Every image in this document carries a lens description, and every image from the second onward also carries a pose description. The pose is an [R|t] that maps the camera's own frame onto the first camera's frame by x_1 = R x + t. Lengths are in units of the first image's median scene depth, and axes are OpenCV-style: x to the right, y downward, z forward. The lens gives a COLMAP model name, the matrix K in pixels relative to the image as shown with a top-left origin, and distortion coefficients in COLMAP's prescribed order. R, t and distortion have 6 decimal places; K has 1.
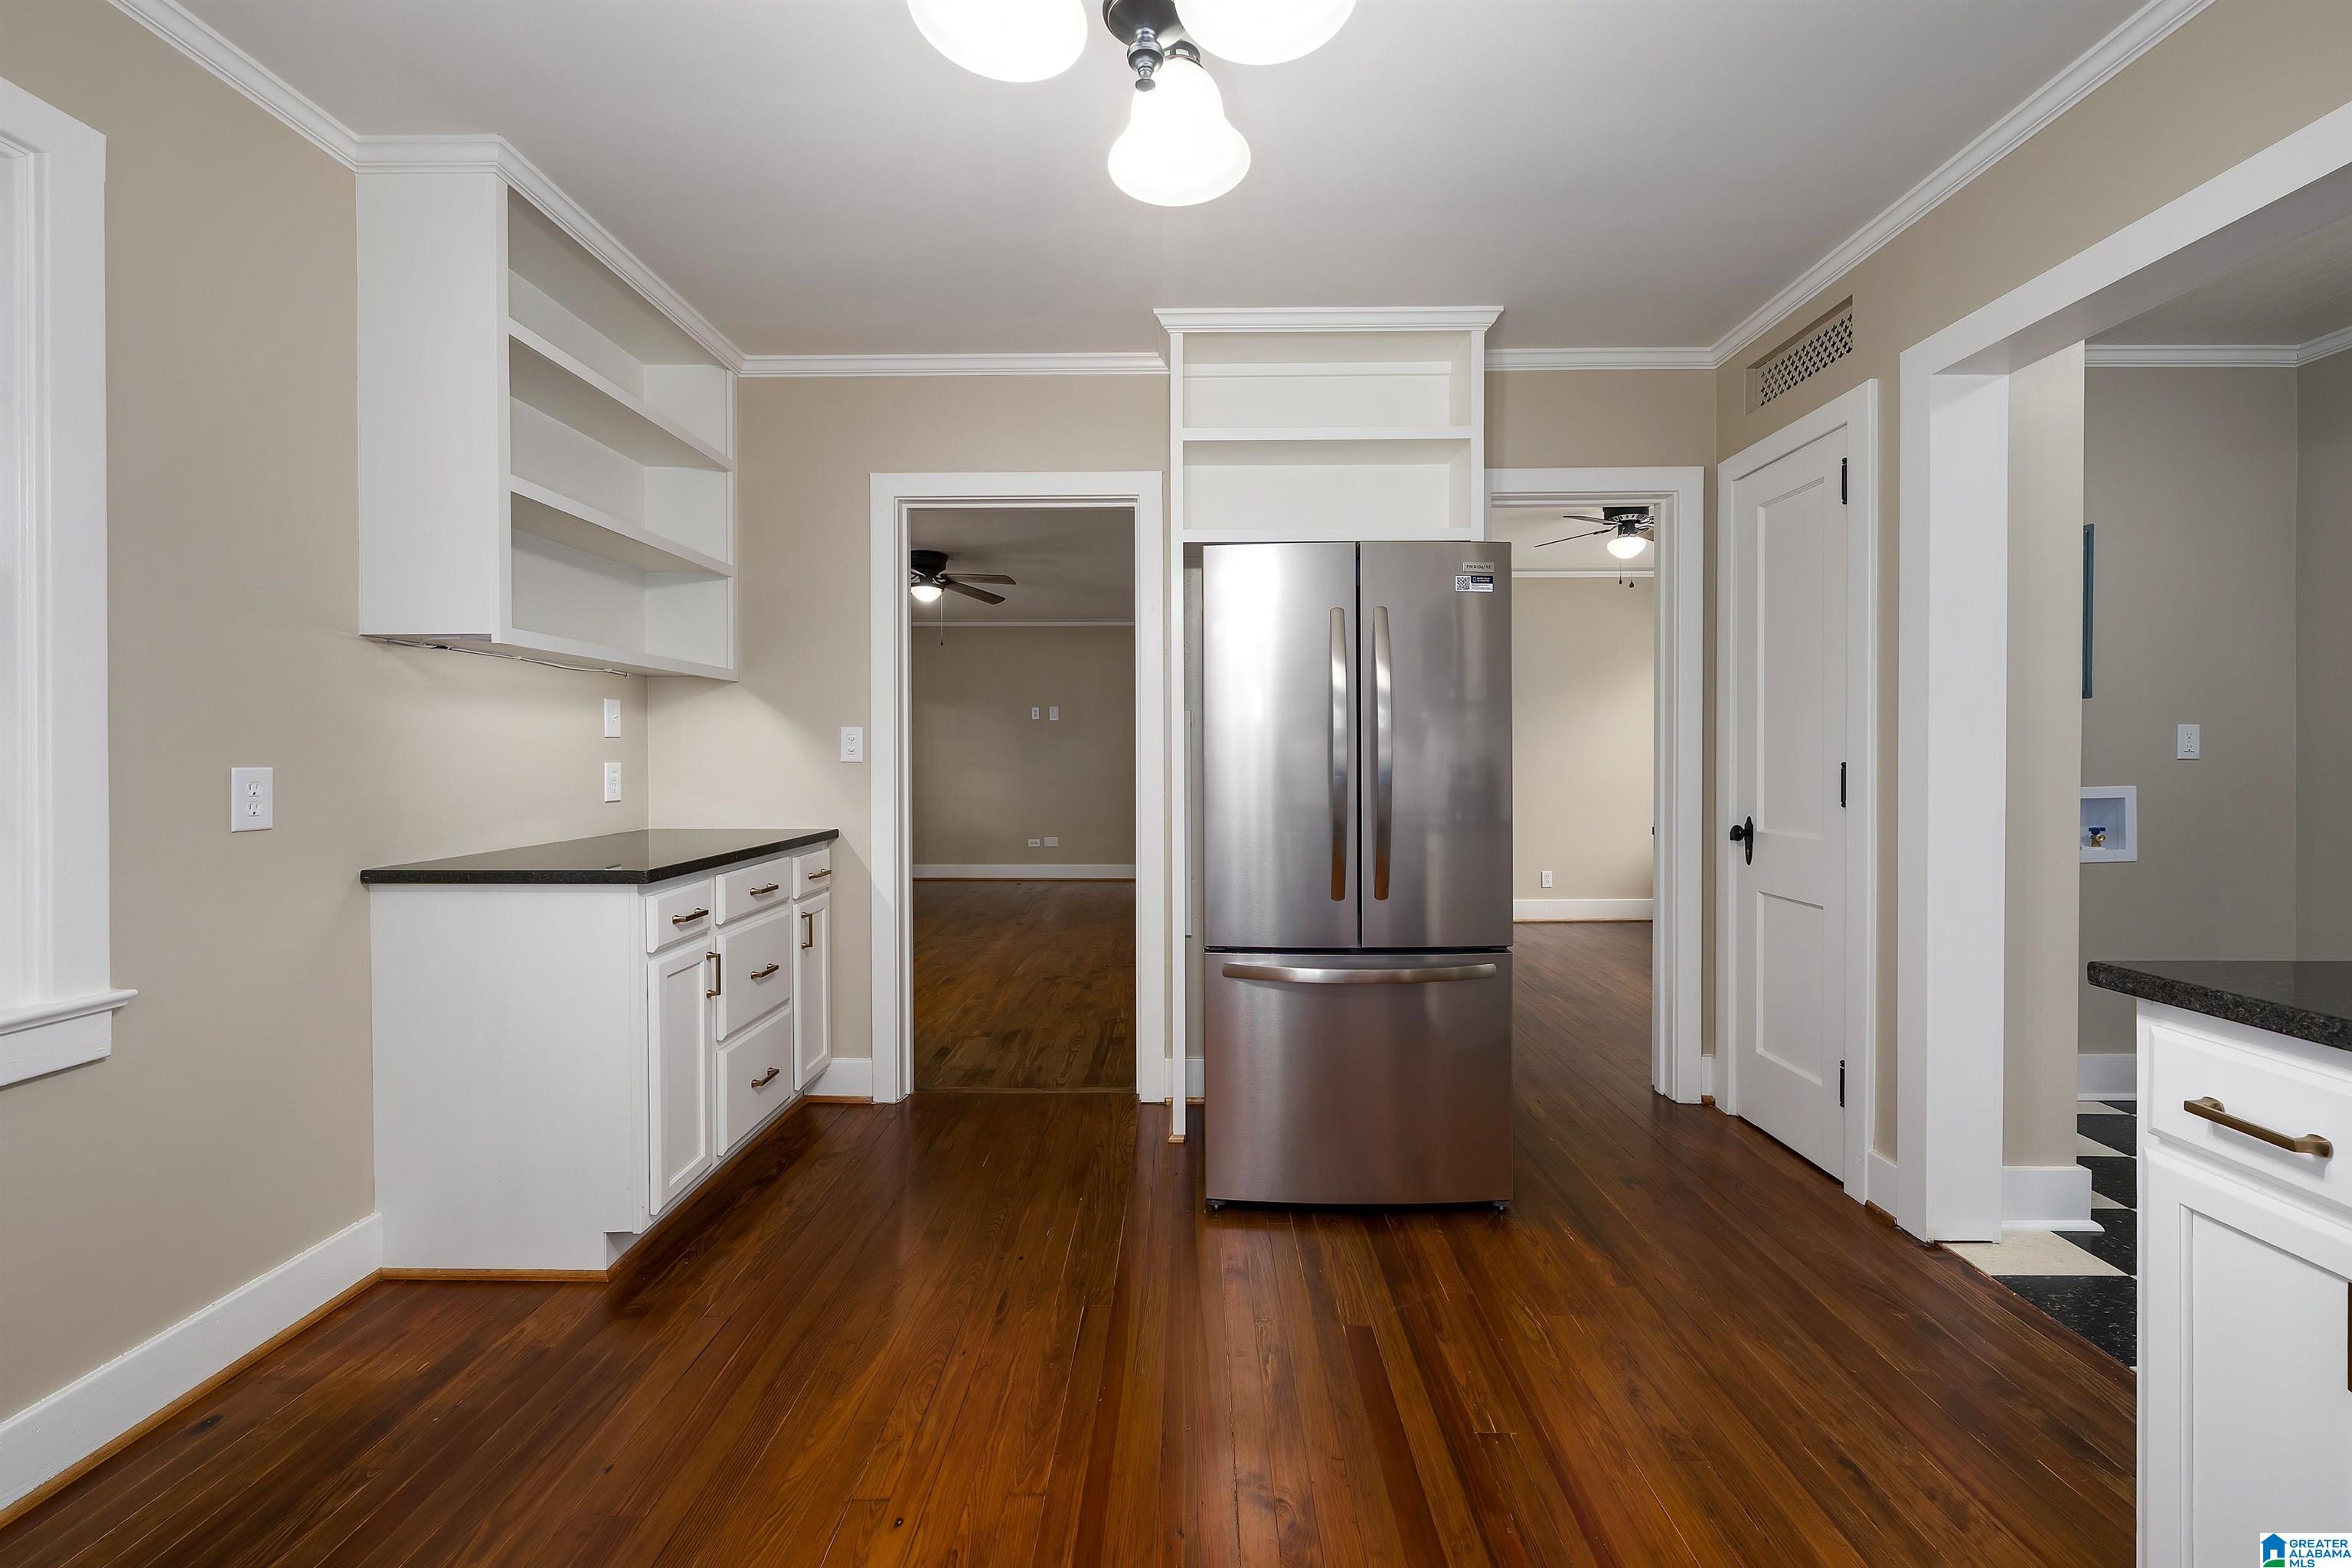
lens RADIAL K [[919.2, 0, 1187.6], [0, 919.2, 760.2], [0, 0, 1]] dist [0.003664, -0.000039]
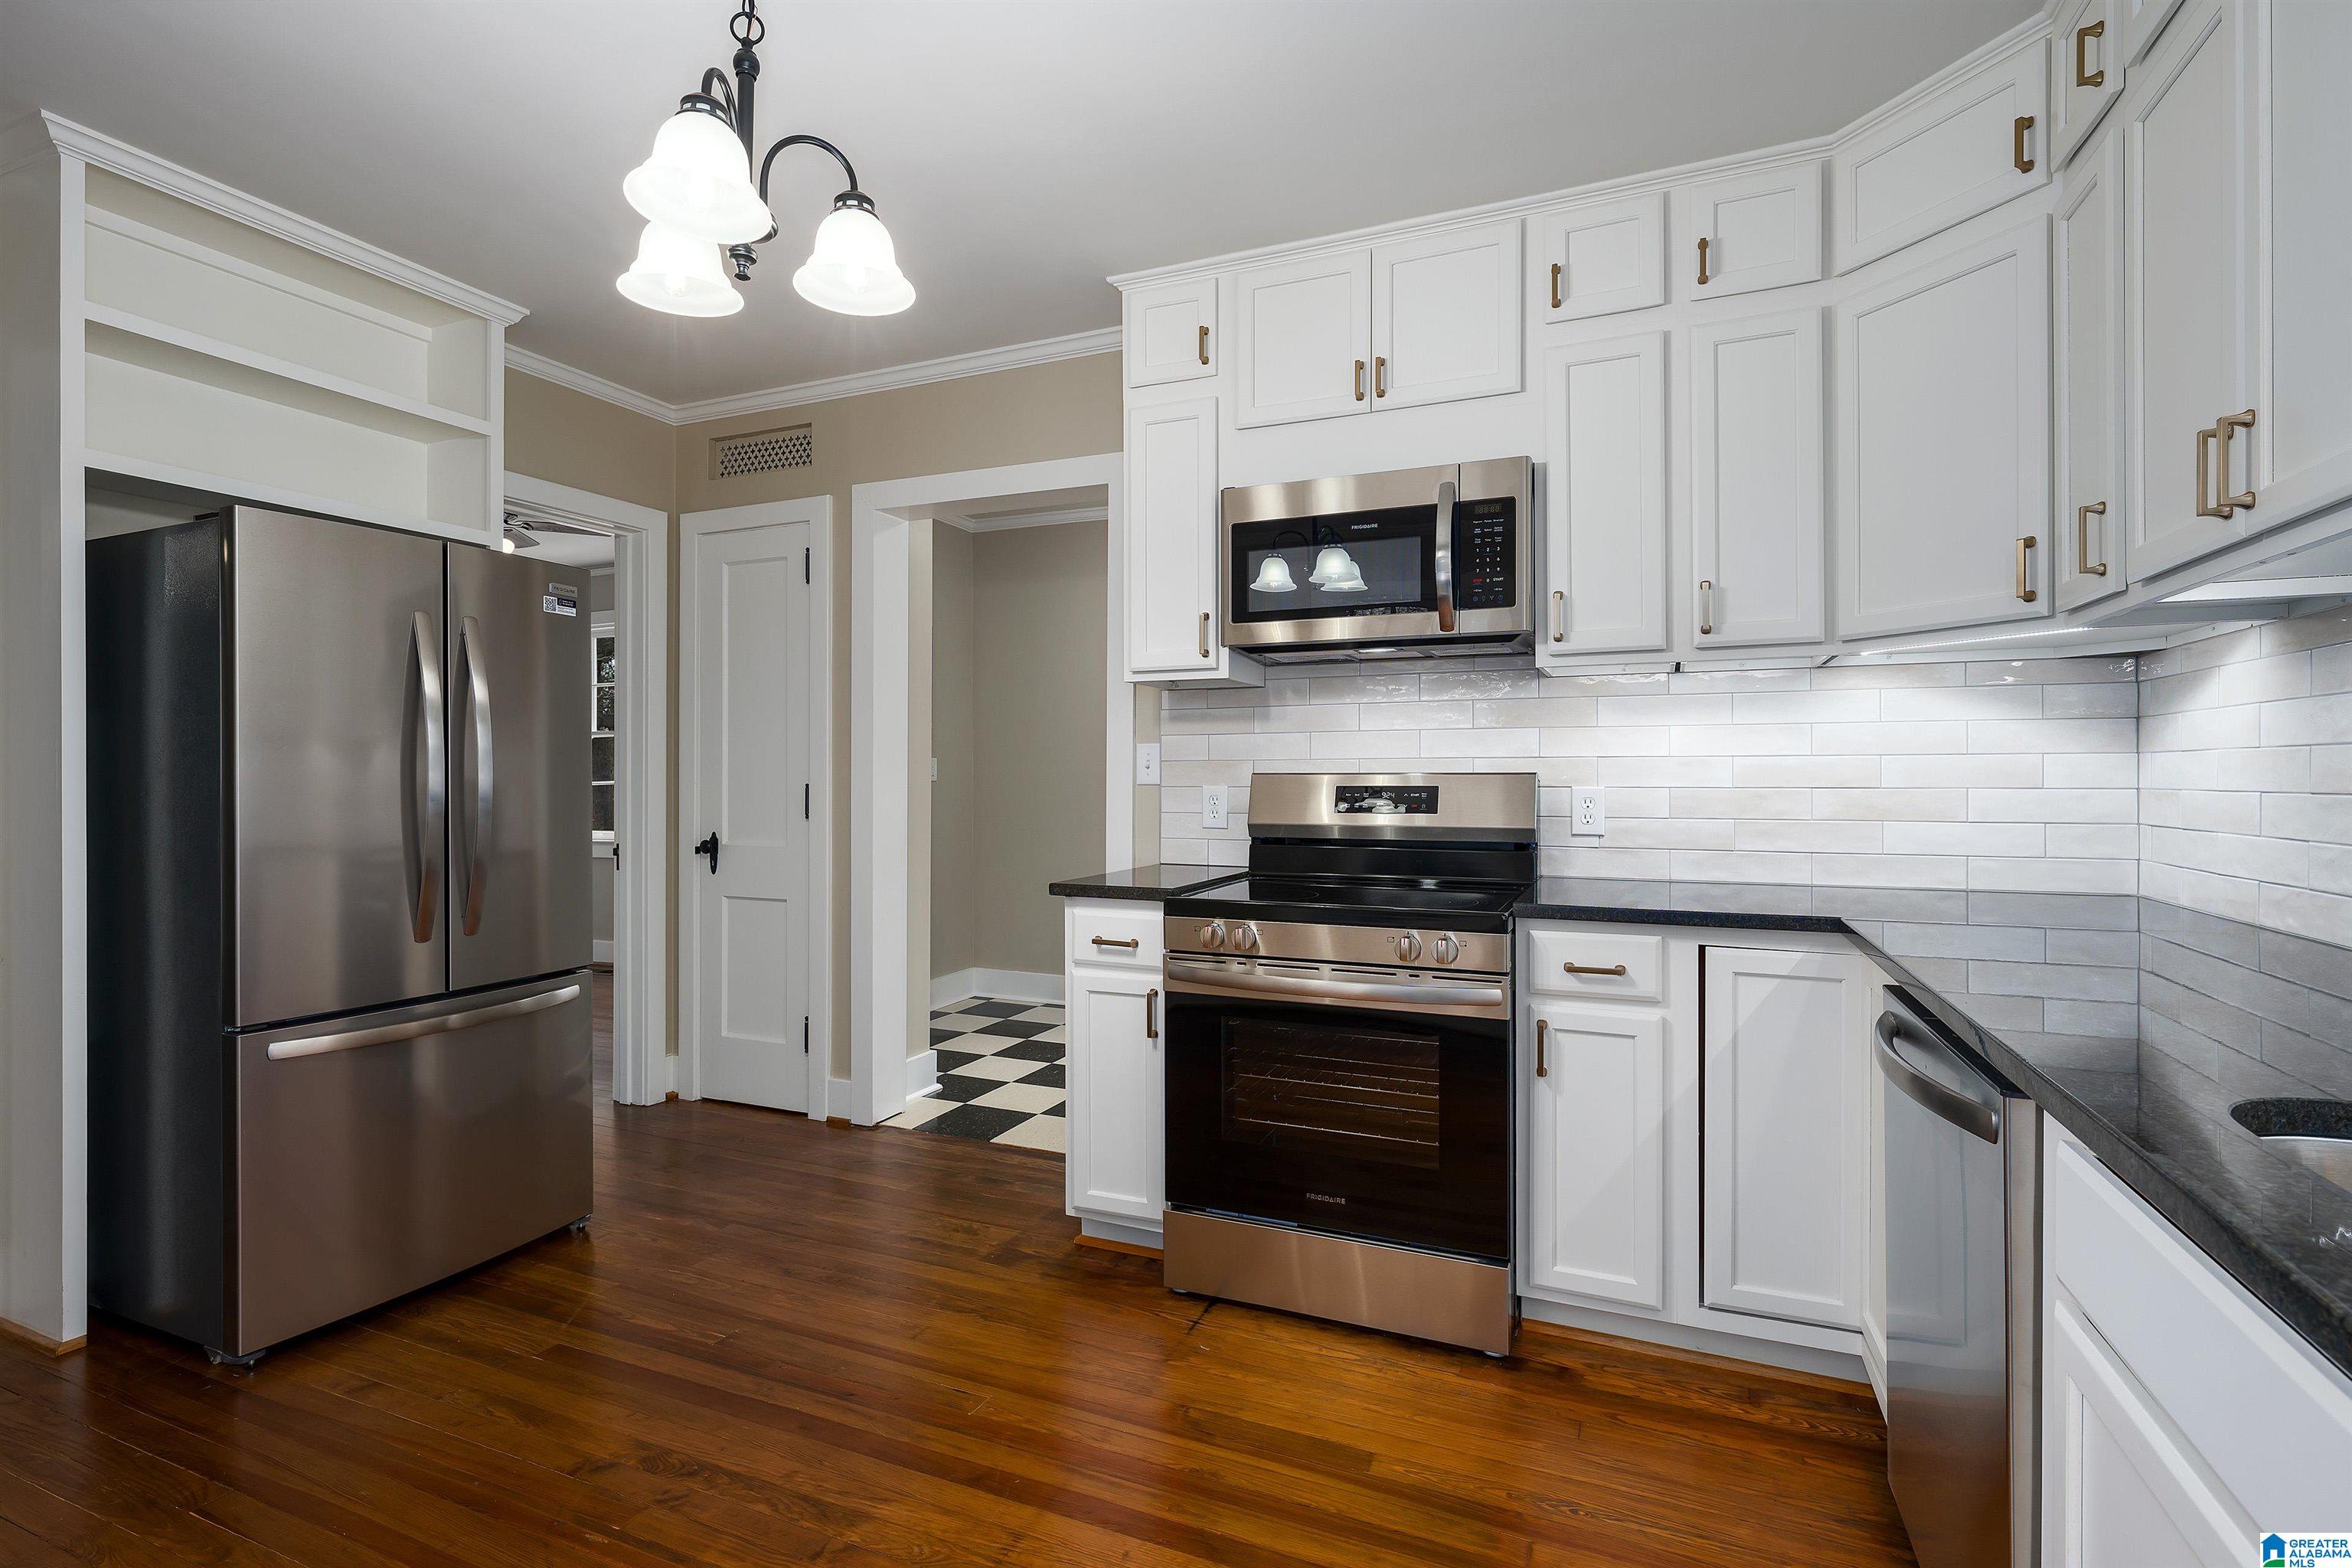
lens RADIAL K [[1100.9, 0, 1182.2], [0, 1100.9, 774.4], [0, 0, 1]] dist [-0.001899, -0.001292]
pose [[0.388066, 0.005174, 0.921617, -0.520492], [0.004316, 0.999963, -0.007432, 0.002774], [-0.921622, 0.006862, 0.388029, -0.080823]]
